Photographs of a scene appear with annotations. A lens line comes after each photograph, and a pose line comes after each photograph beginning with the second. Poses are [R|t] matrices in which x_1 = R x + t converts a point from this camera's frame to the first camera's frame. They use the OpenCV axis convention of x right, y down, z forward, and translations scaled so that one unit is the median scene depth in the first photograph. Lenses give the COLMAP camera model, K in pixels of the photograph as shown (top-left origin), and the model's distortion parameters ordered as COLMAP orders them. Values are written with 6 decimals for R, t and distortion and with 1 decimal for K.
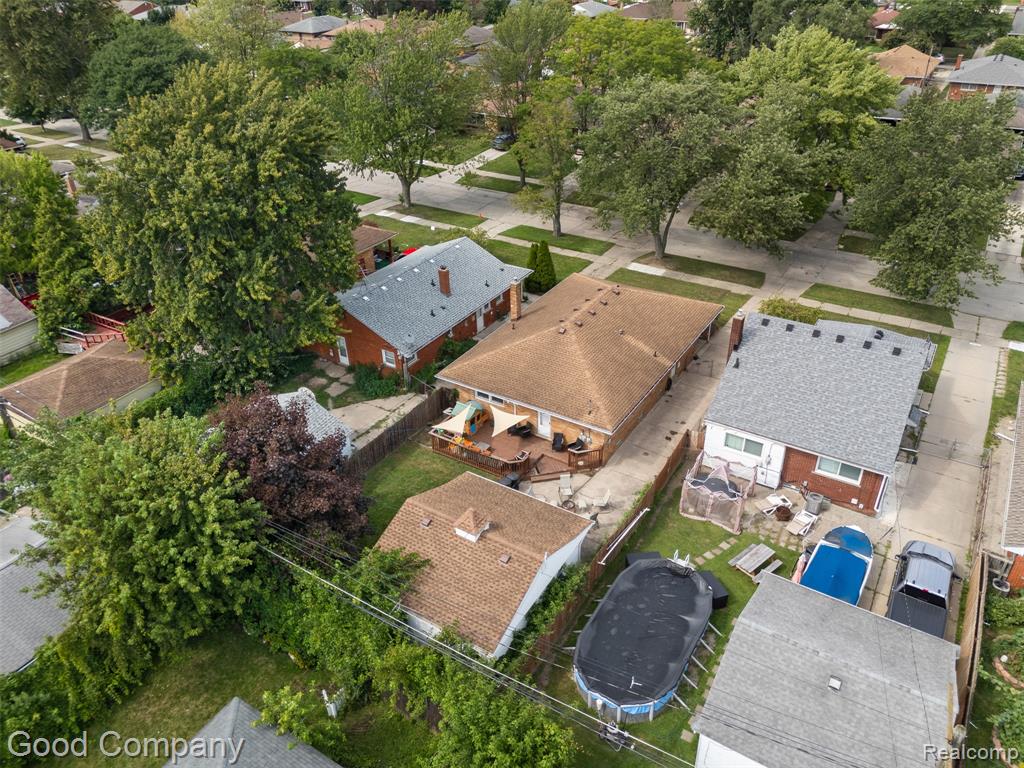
lens RADIAL K [[750.8, 0, 512.0], [0, 750.8, 384.0], [0, 0, 1]] dist [0.065426, -0.060042]
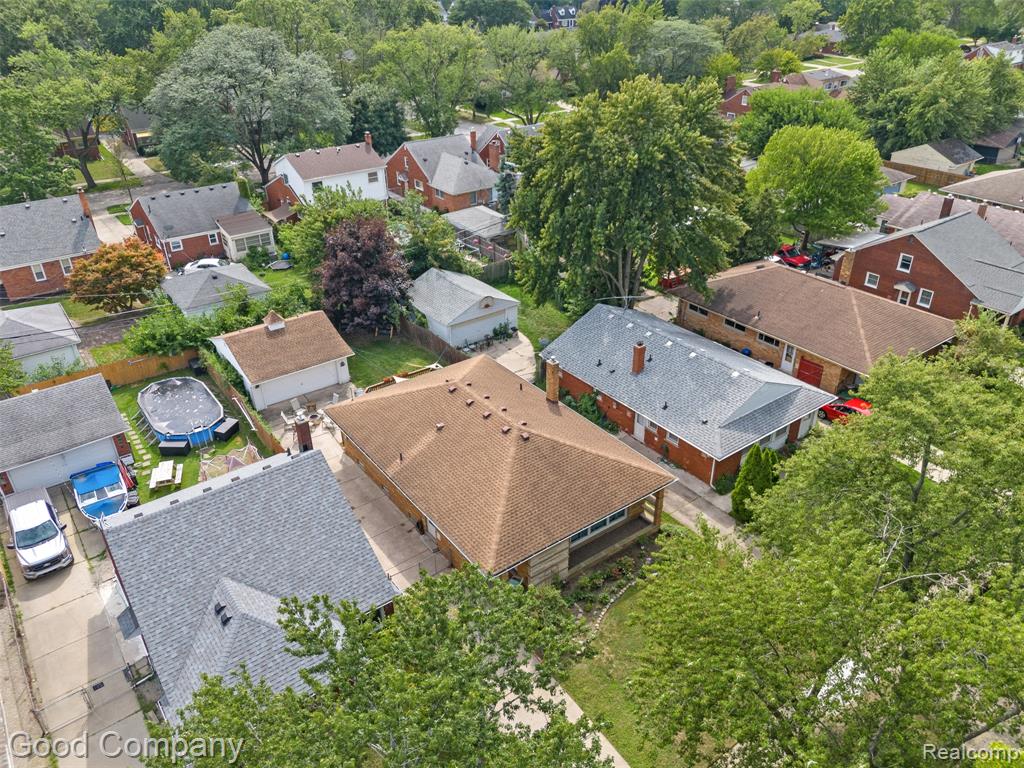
lens RADIAL K [[750.8, 0, 512.0], [0, 750.8, 384.0], [0, 0, 1]] dist [0.065426, -0.060042]
pose [[-0.367106, 0.489075, -0.791226, 0.678906], [-0.469861, 0.636620, 0.611511, -0.589144], [0.802785, 0.596256, -0.003910, 0.907969]]
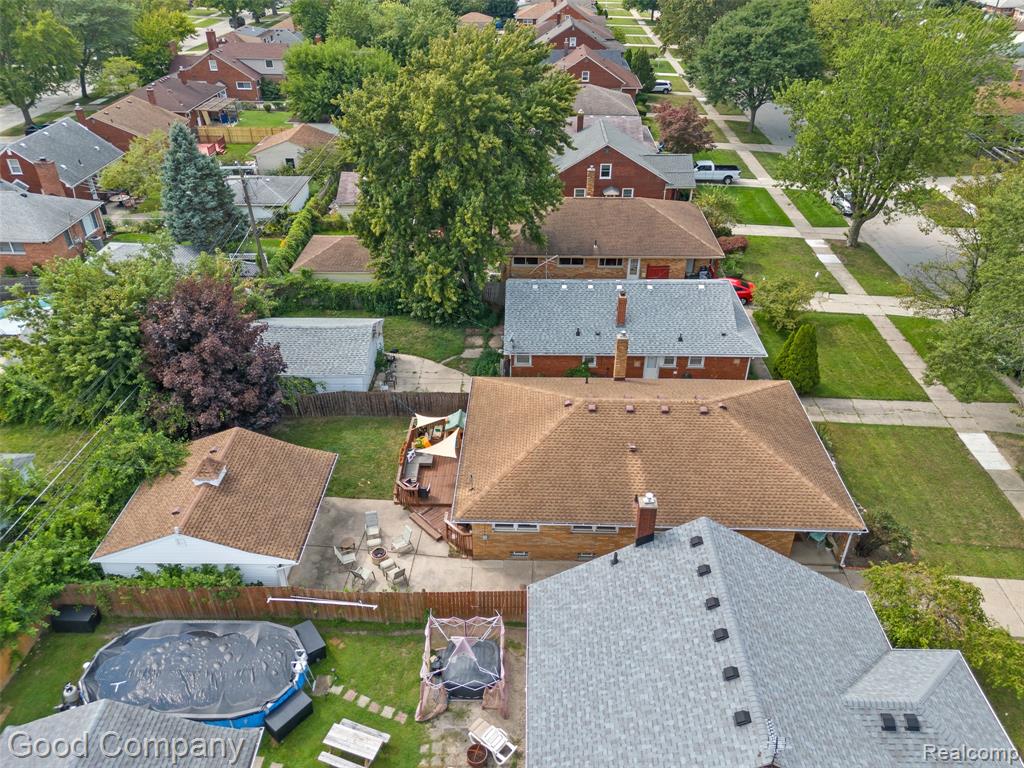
lens RADIAL K [[750.8, 0, 512.0], [0, 750.8, 384.0], [0, 0, 1]] dist [0.065426, -0.060042]
pose [[0.513820, 0.485149, -0.707544, 0.503386], [-0.464768, 0.850644, 0.245755, -0.218673], [0.721096, 0.202570, 0.662560, 0.354459]]
